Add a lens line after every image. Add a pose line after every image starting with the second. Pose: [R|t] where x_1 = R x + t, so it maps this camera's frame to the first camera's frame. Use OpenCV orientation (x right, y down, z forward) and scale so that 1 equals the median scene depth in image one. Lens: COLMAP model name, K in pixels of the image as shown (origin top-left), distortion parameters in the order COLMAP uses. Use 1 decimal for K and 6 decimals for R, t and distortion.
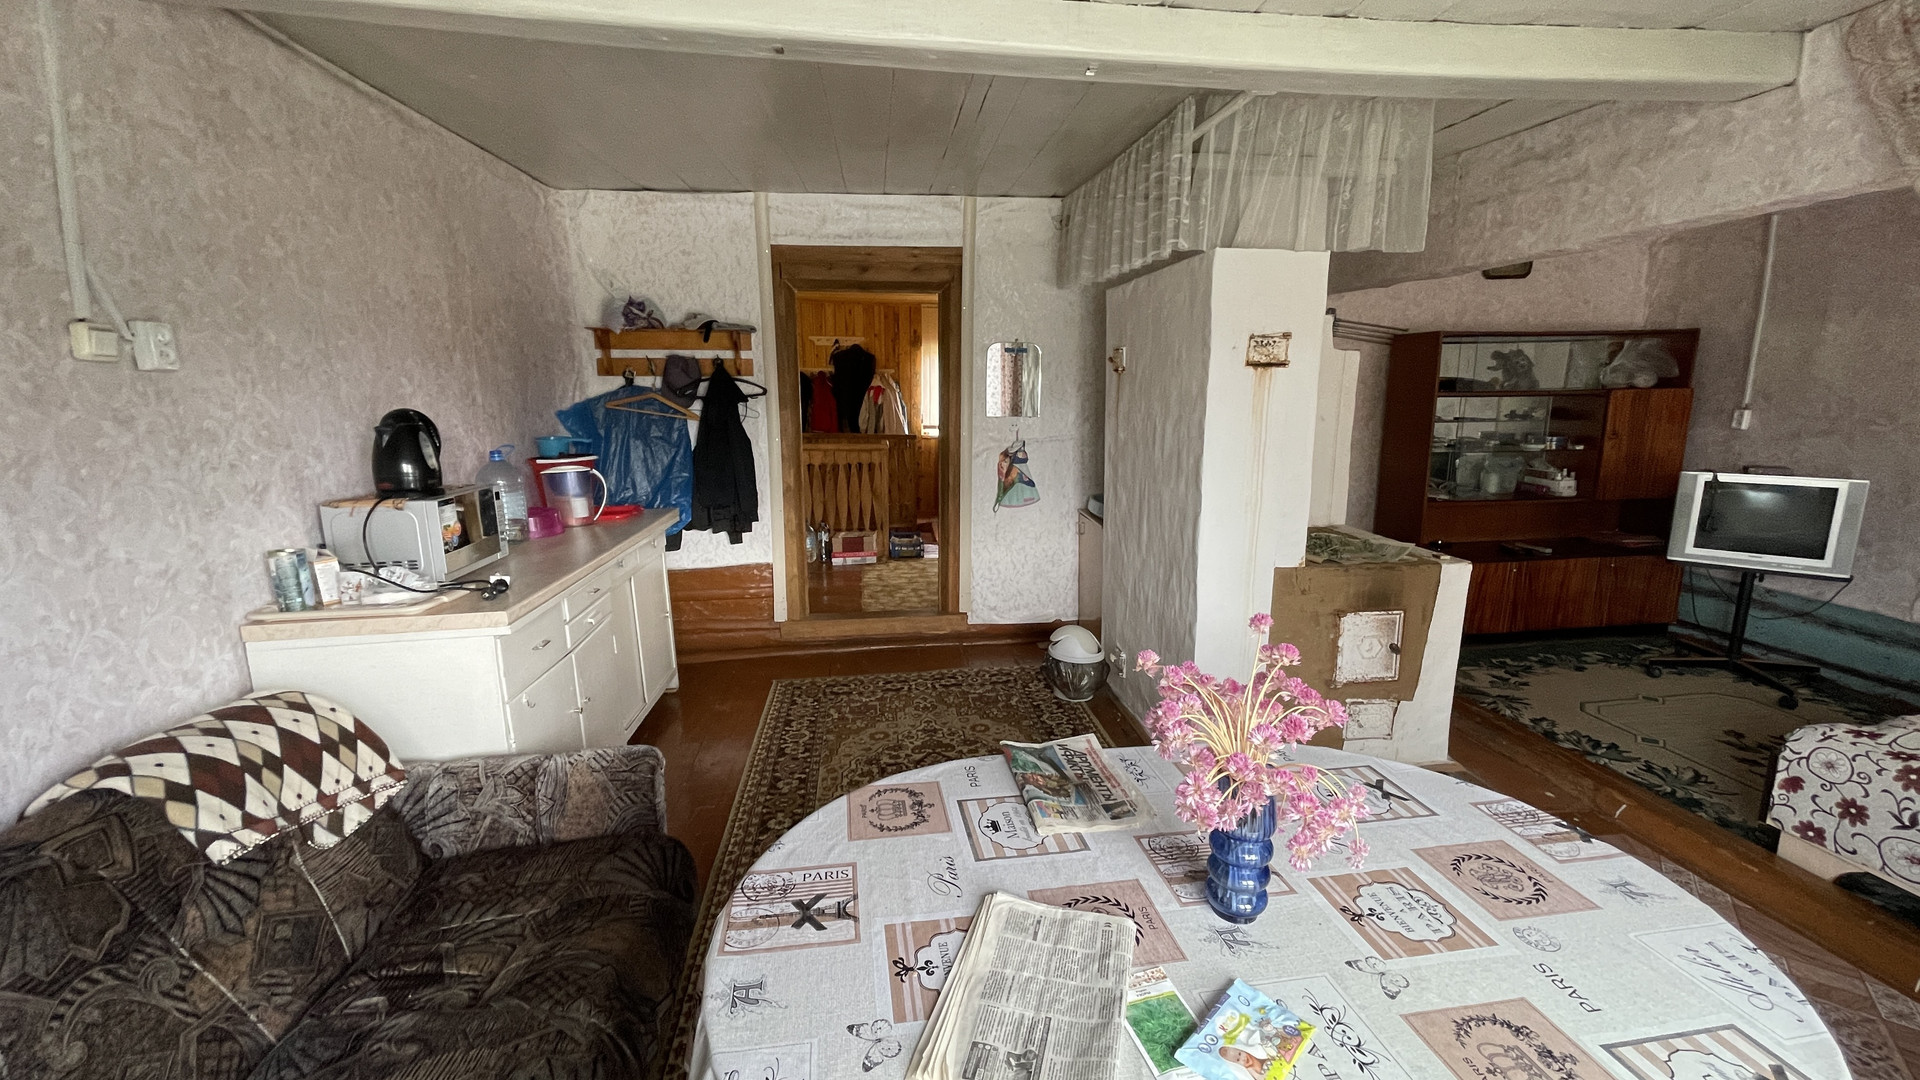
lens RADIAL K [[771.3, 0, 960.9], [0, 771.3, 534.9], [0, 0, 1]] dist [-0.003179, -0.000322]
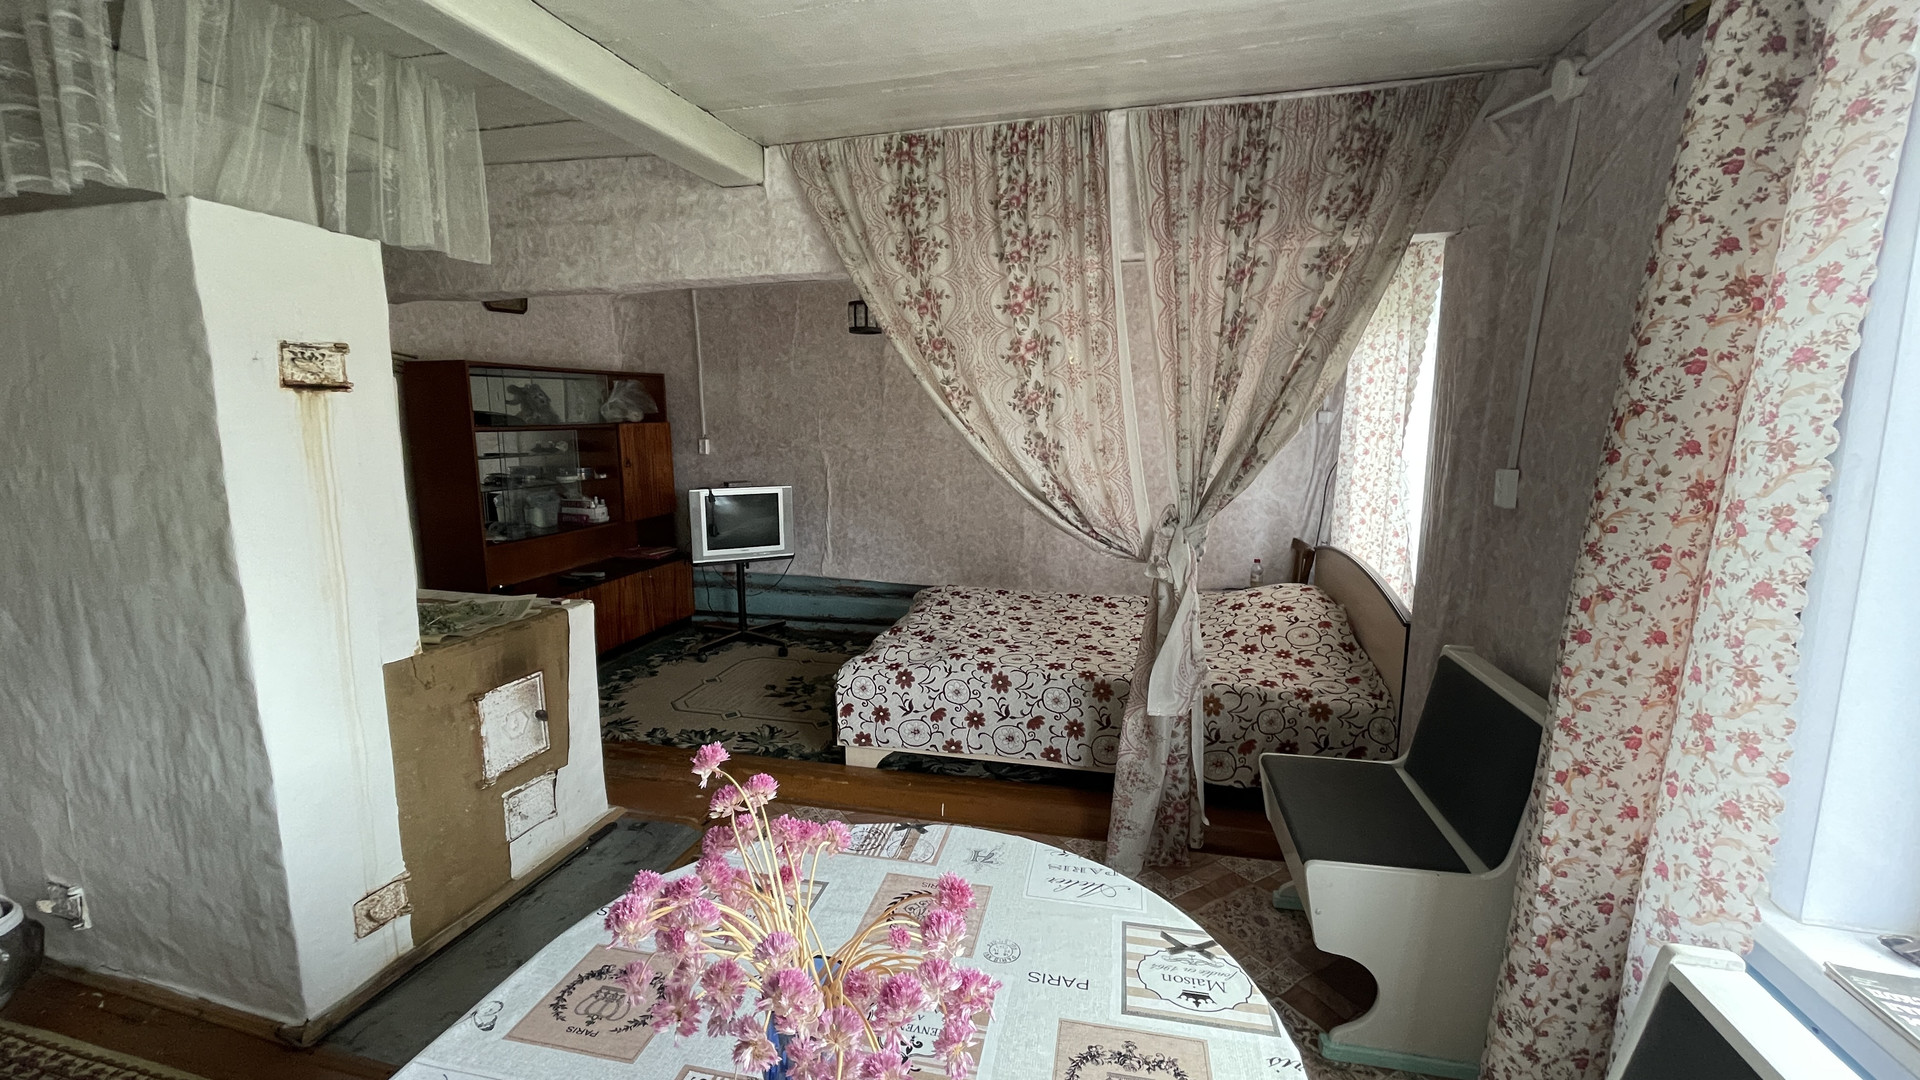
lens RADIAL K [[771.3, 0, 956.6], [0, 771.3, 536.0], [0, 0, 1]] dist [-0.003179, -0.000322]
pose [[0.362603, -0.134840, 0.922137, -0.047402], [0.176736, 0.981471, 0.074019, -0.034334], [-0.915032, 0.136135, 0.379716, 0.204279]]
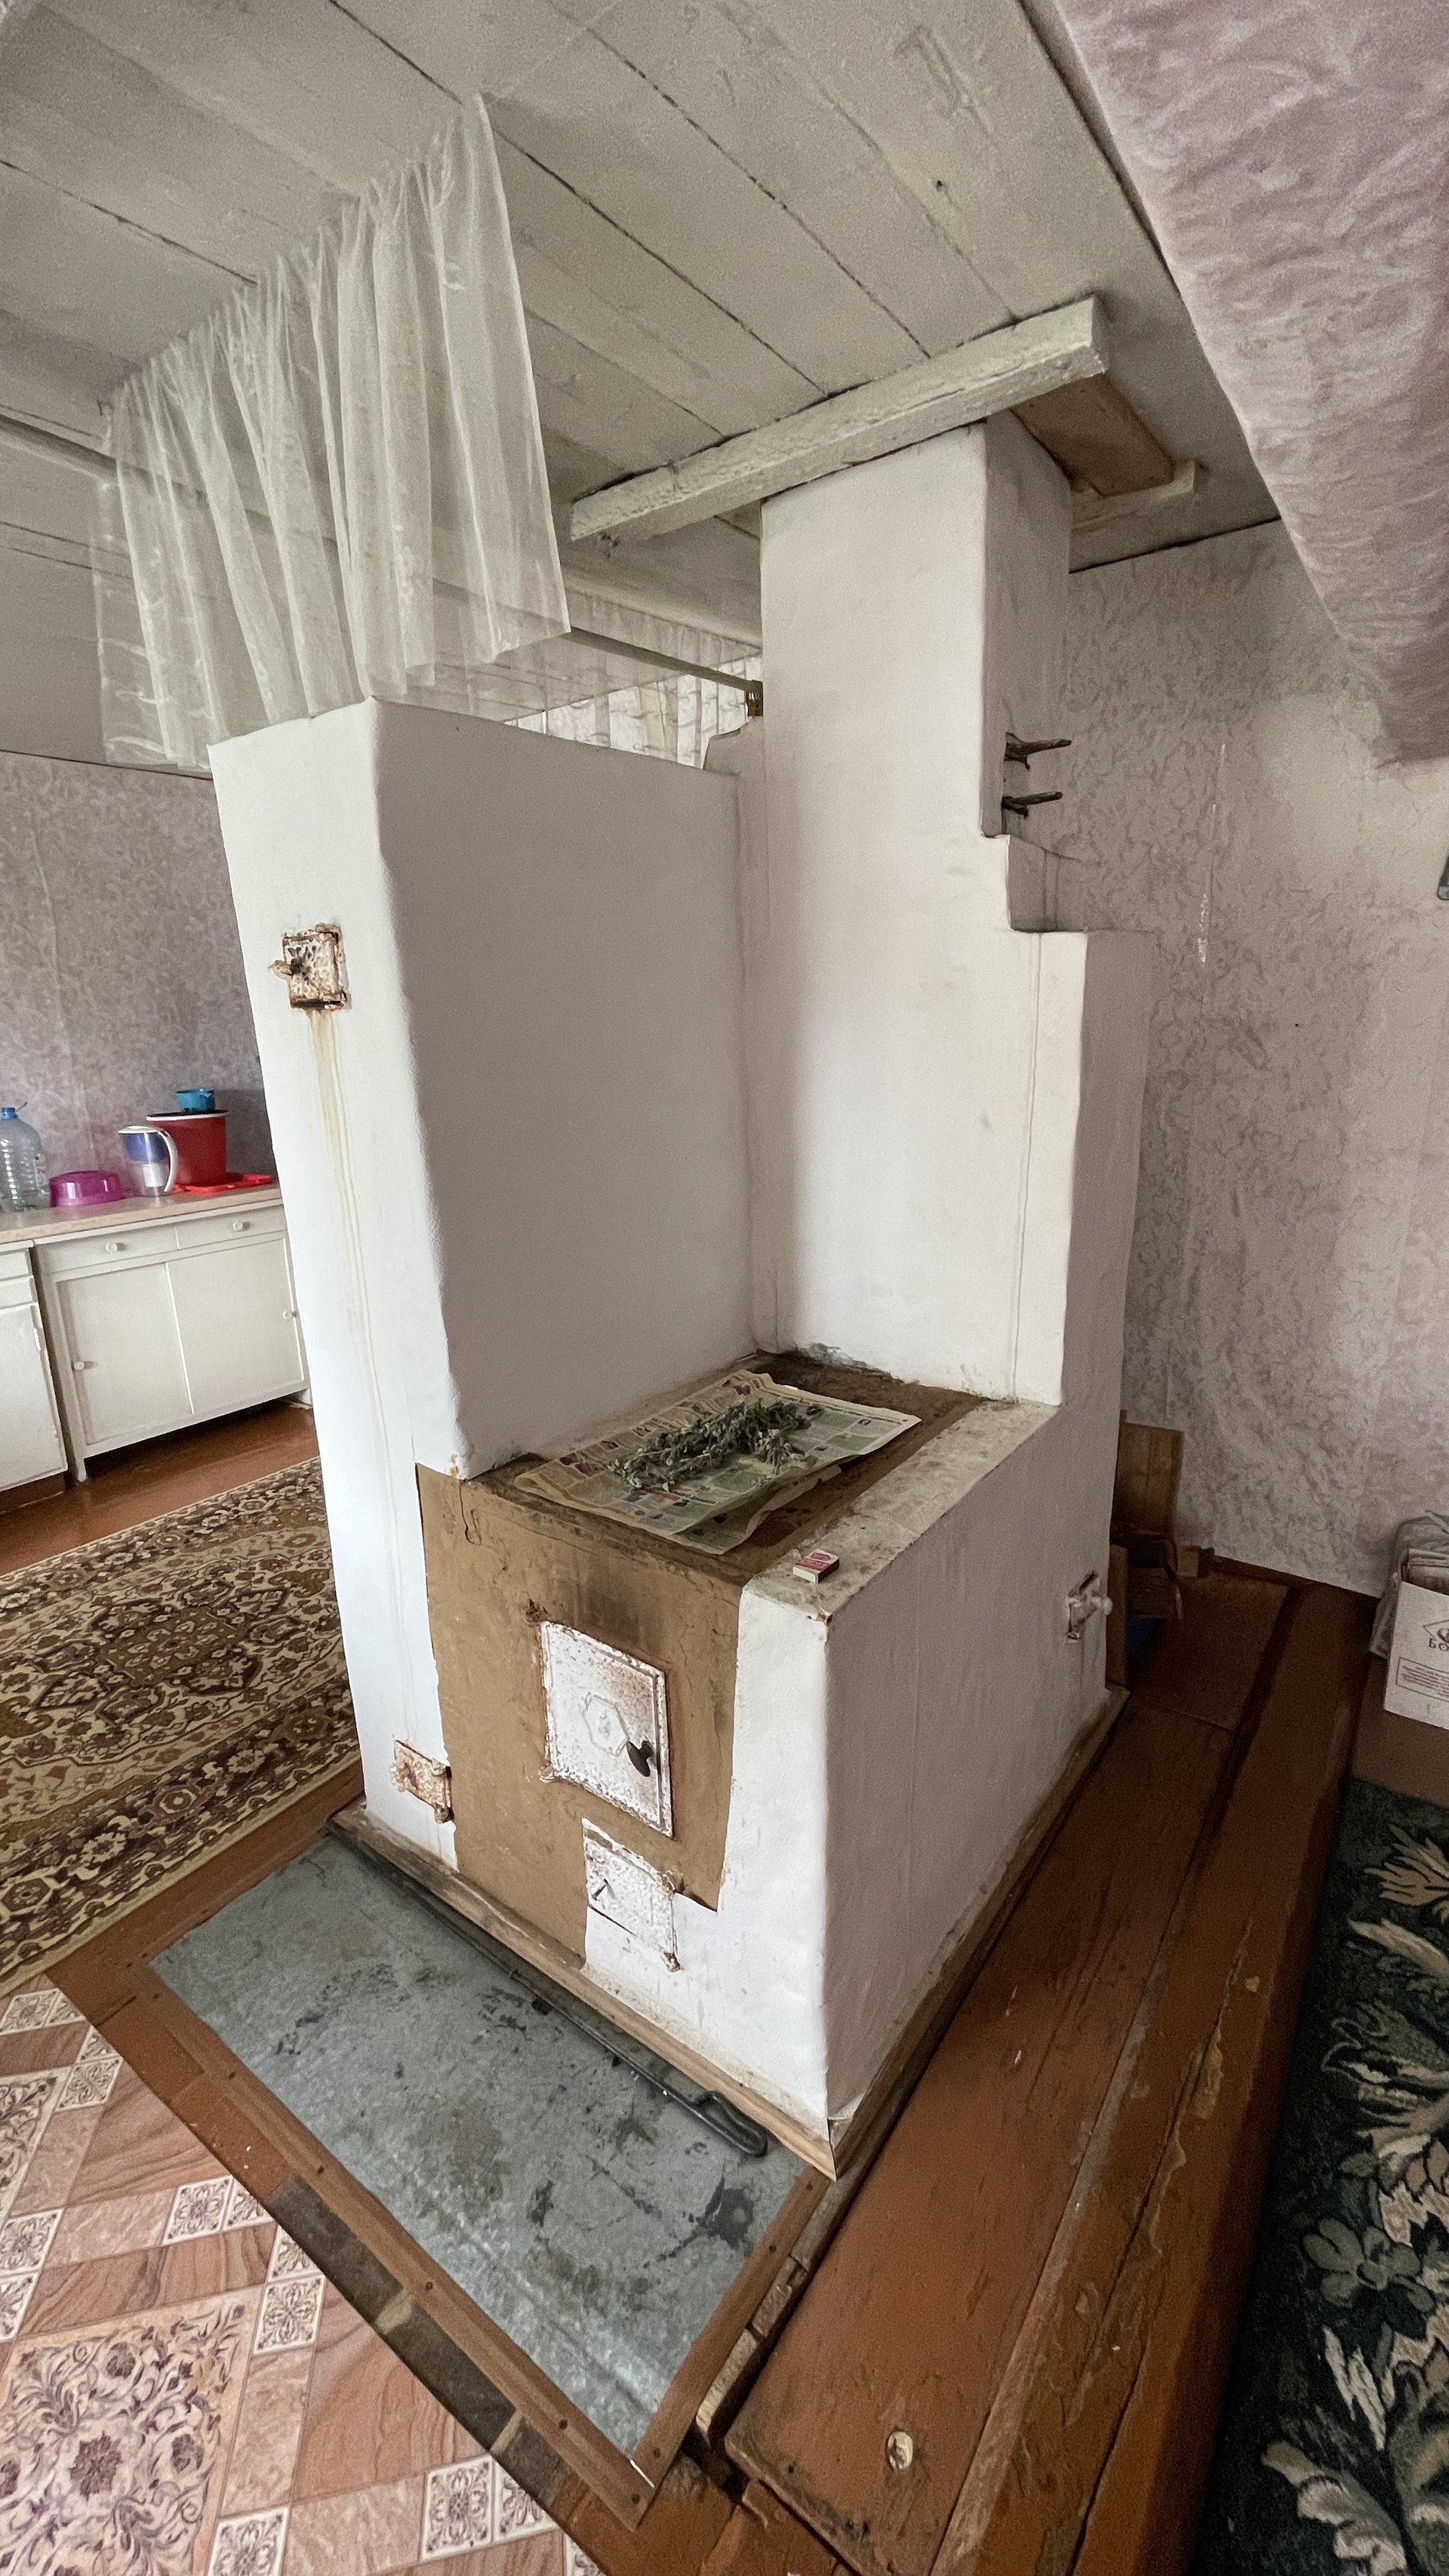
lens RADIAL K [[1034.8, 0, 728.2], [0, 1034.8, 1284.0], [0, 0, 1]] dist [-0.003179, -0.000322]
pose [[0.737470, 0.161950, -0.655675, 0.881012], [-0.105829, 0.986542, 0.124643, -0.147071], [0.667036, -0.022531, 0.744684, 0.650638]]
